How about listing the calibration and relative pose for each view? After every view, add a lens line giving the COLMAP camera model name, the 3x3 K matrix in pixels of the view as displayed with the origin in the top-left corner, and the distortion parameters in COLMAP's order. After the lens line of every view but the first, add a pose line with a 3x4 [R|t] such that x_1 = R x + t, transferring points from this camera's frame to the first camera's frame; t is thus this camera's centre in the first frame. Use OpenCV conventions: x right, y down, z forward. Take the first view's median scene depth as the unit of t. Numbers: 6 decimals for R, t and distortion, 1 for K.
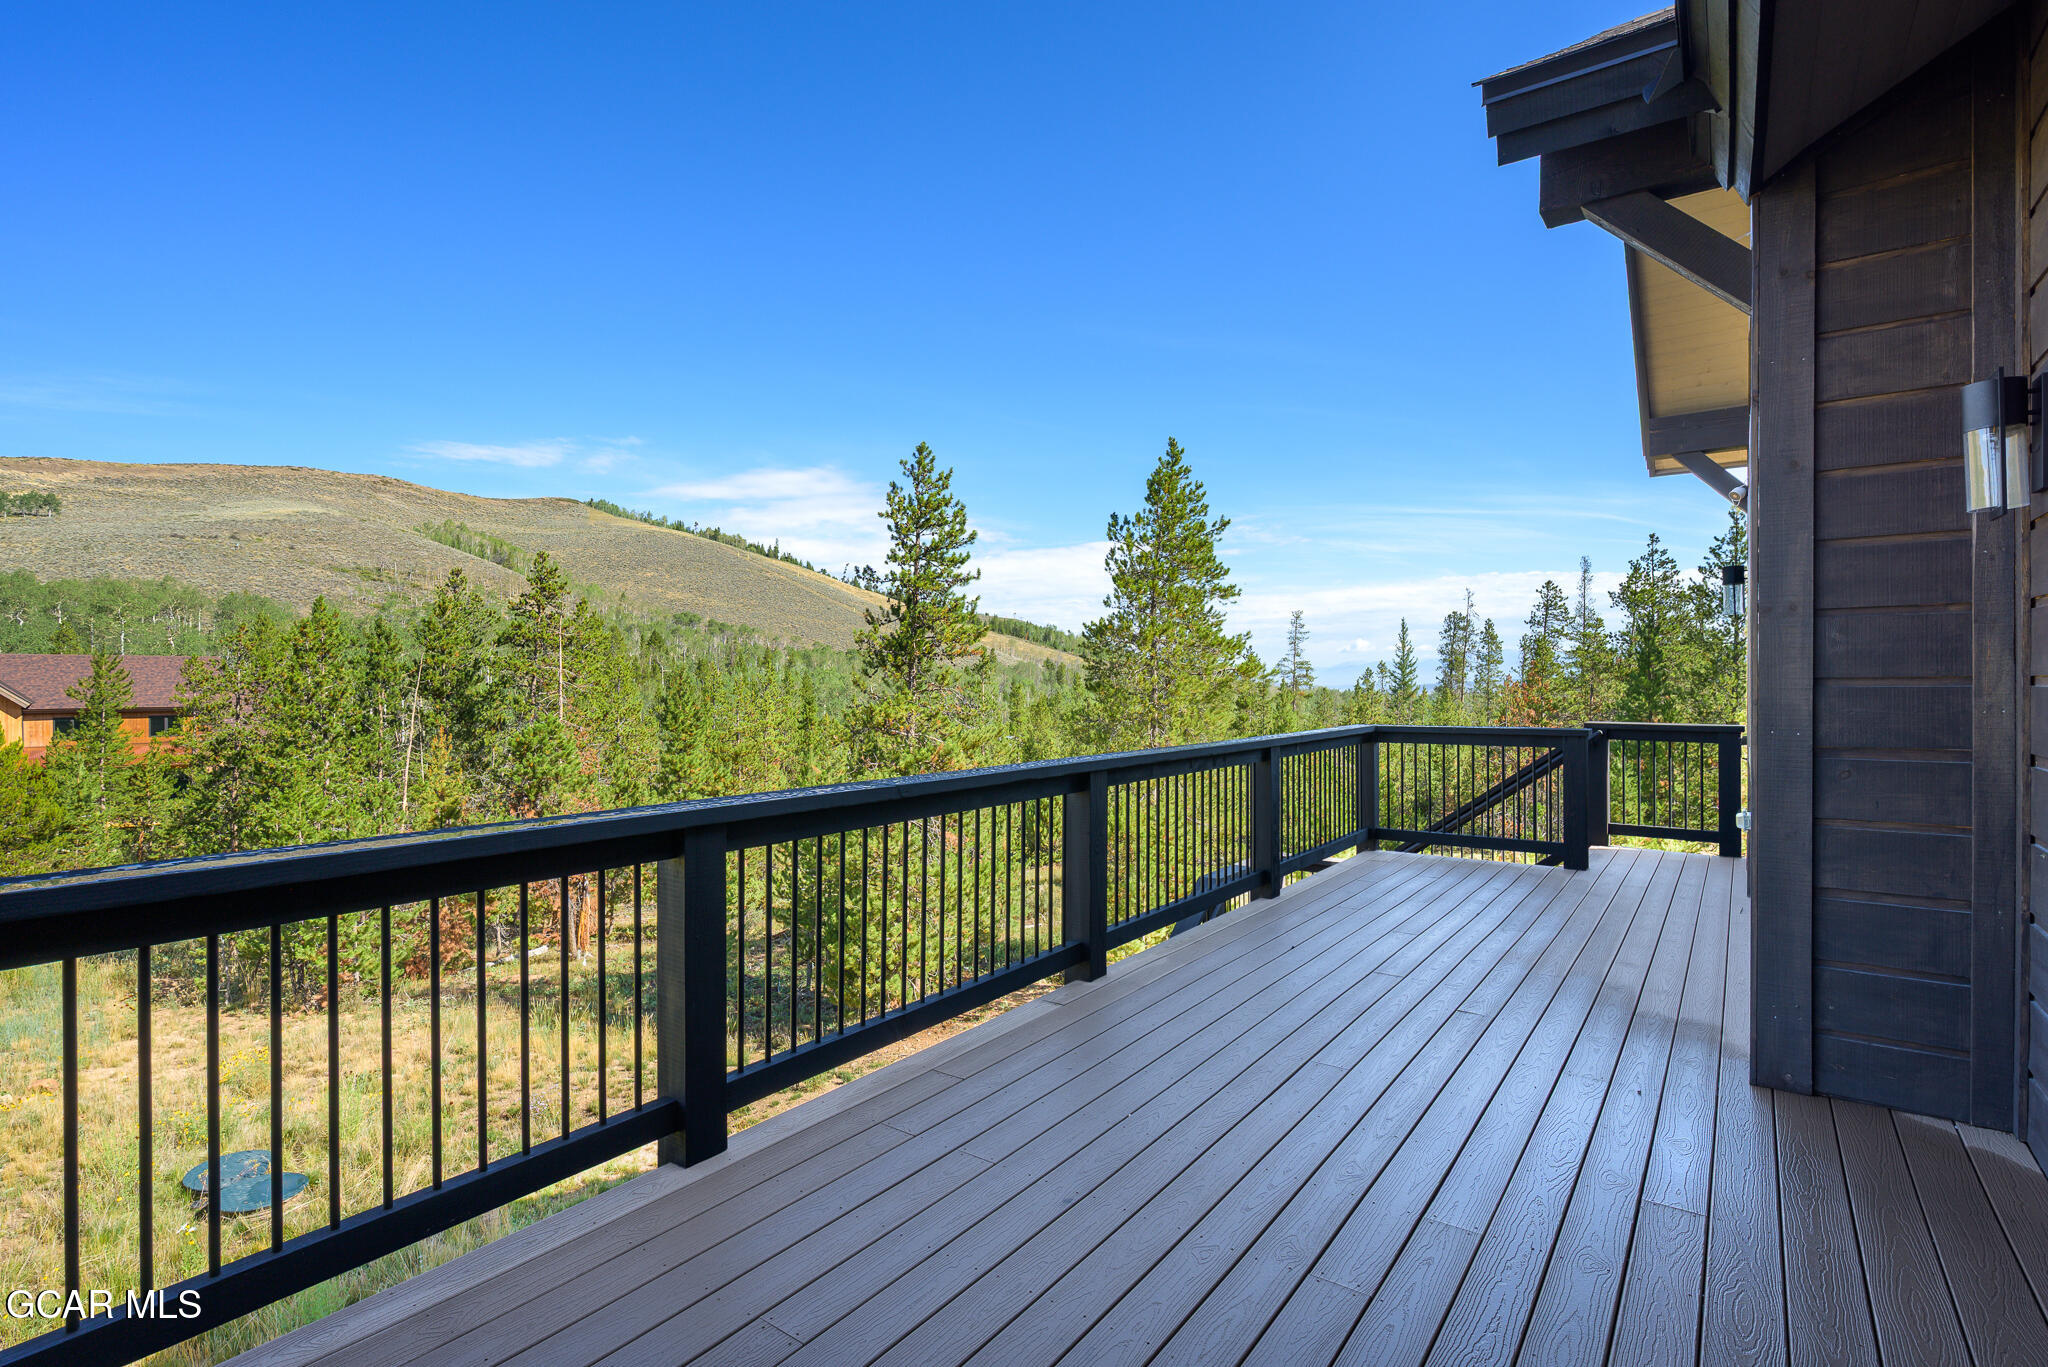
lens RADIAL K [[995.1, 0, 1021.3], [0, 995.1, 689.7], [0, 0, 1]] dist [0.004785, 0.000986]
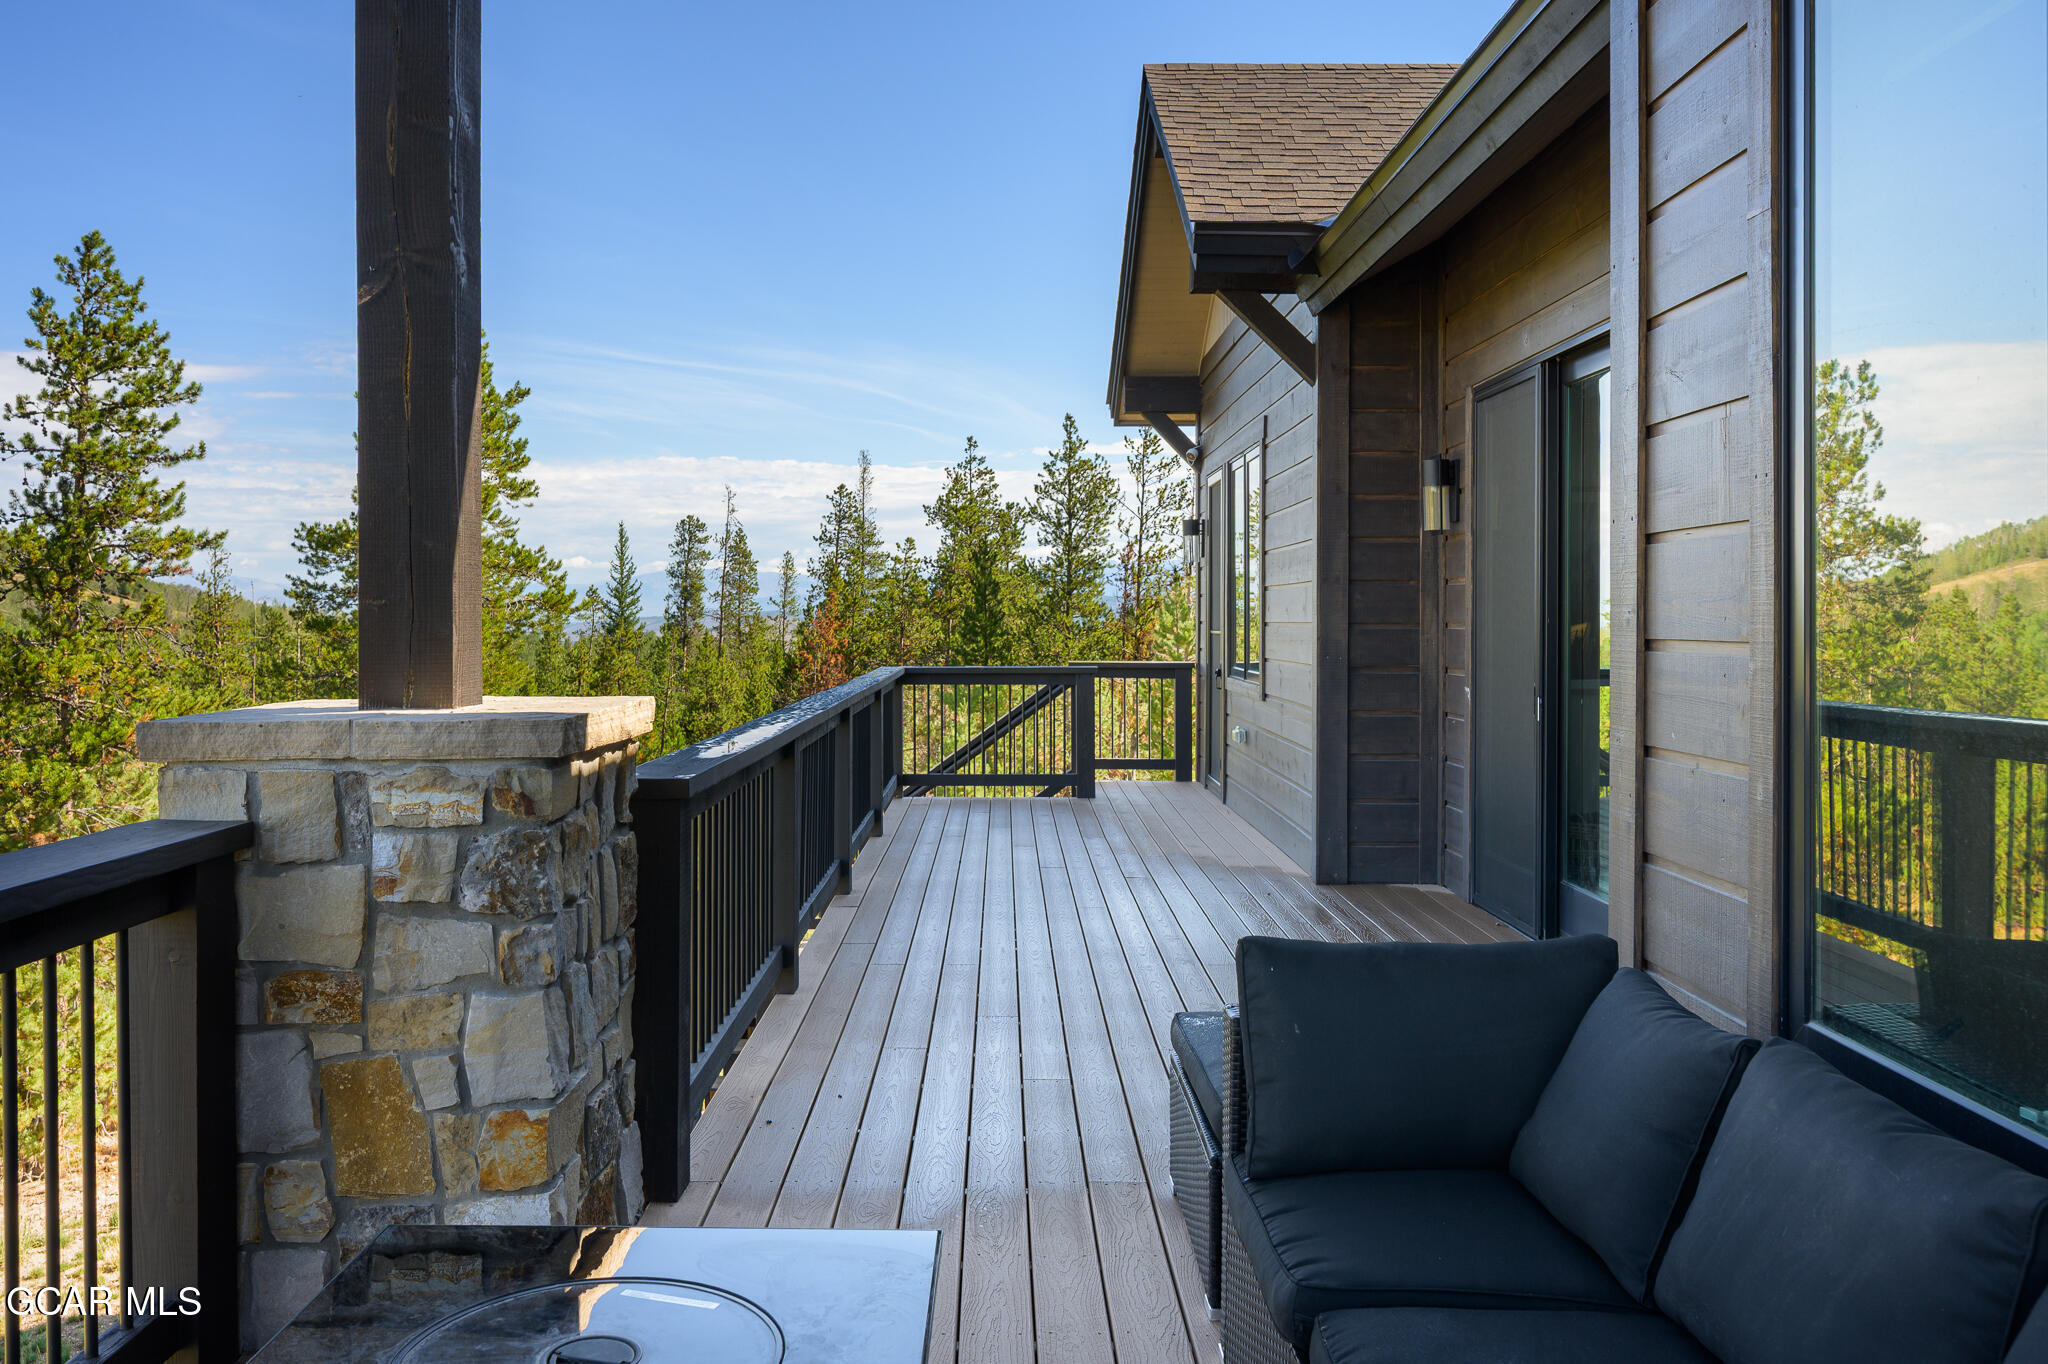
lens RADIAL K [[1553.6, 0, 1023.1], [0, 1553.6, 623.1], [0, 0, 1]] dist [-0.004070, -0.002234]
pose [[0.810350, 0.003461, 0.585936, -0.203137], [-0.001456, 0.999991, -0.003893, -0.000243], [-0.585945, 0.002302, 0.810348, -0.132901]]
